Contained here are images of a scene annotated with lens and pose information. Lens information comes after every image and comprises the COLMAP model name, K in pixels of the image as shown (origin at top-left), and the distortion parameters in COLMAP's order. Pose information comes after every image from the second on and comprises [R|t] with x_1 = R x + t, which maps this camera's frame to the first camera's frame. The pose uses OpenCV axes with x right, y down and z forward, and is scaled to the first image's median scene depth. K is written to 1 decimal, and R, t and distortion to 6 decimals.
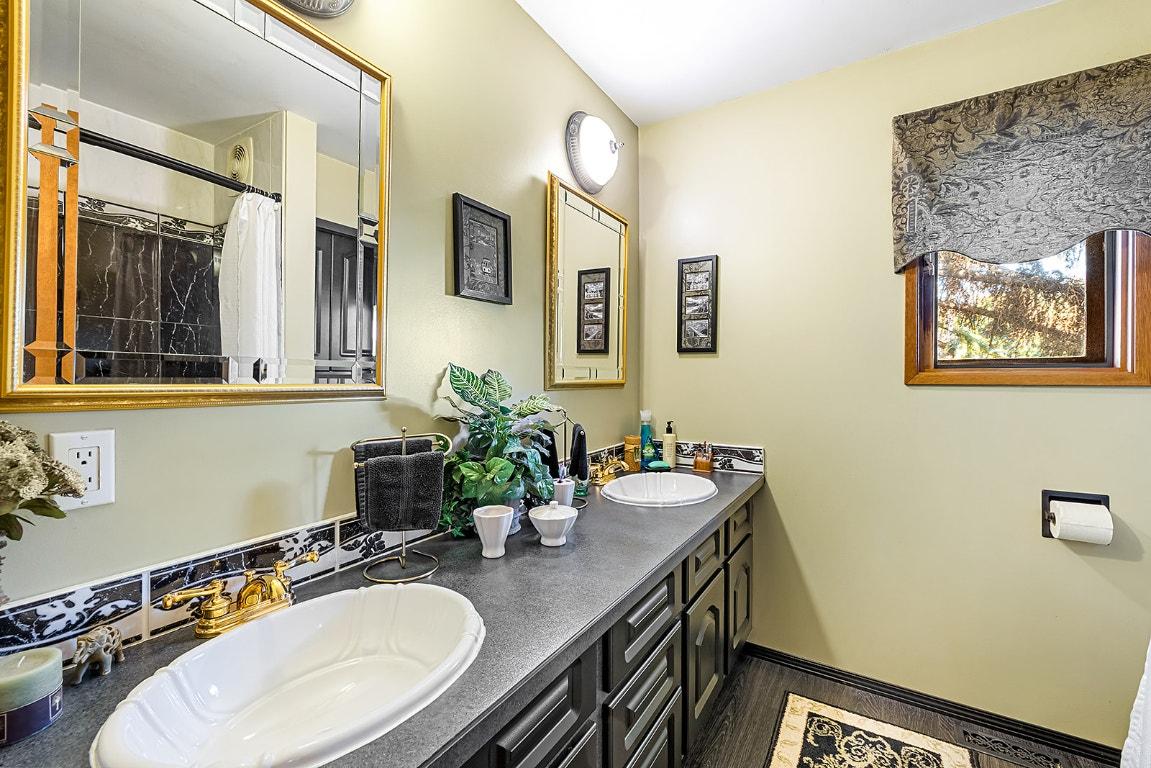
lens RADIAL K [[485.4, 0, 577.0], [0, 485.4, 379.1], [0, 0, 1]] dist [-0.002581, 0.000432]
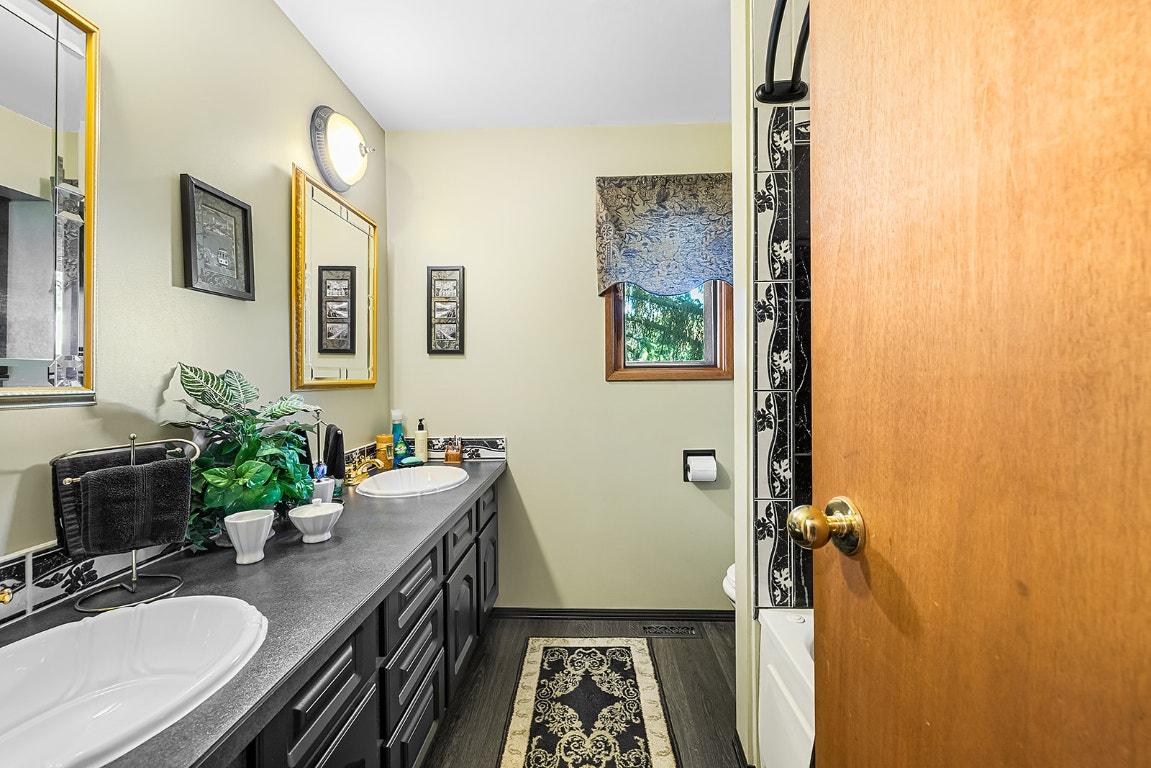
lens RADIAL K [[485.4, 0, 575.9], [0, 485.4, 380.0], [0, 0, 1]] dist [-0.002581, 0.000432]
pose [[0.865701, -0.012846, 0.500397, -0.067690], [0.012601, 0.999913, 0.003870, 0.004317], [-0.500403, 0.002955, 0.865787, -0.125691]]
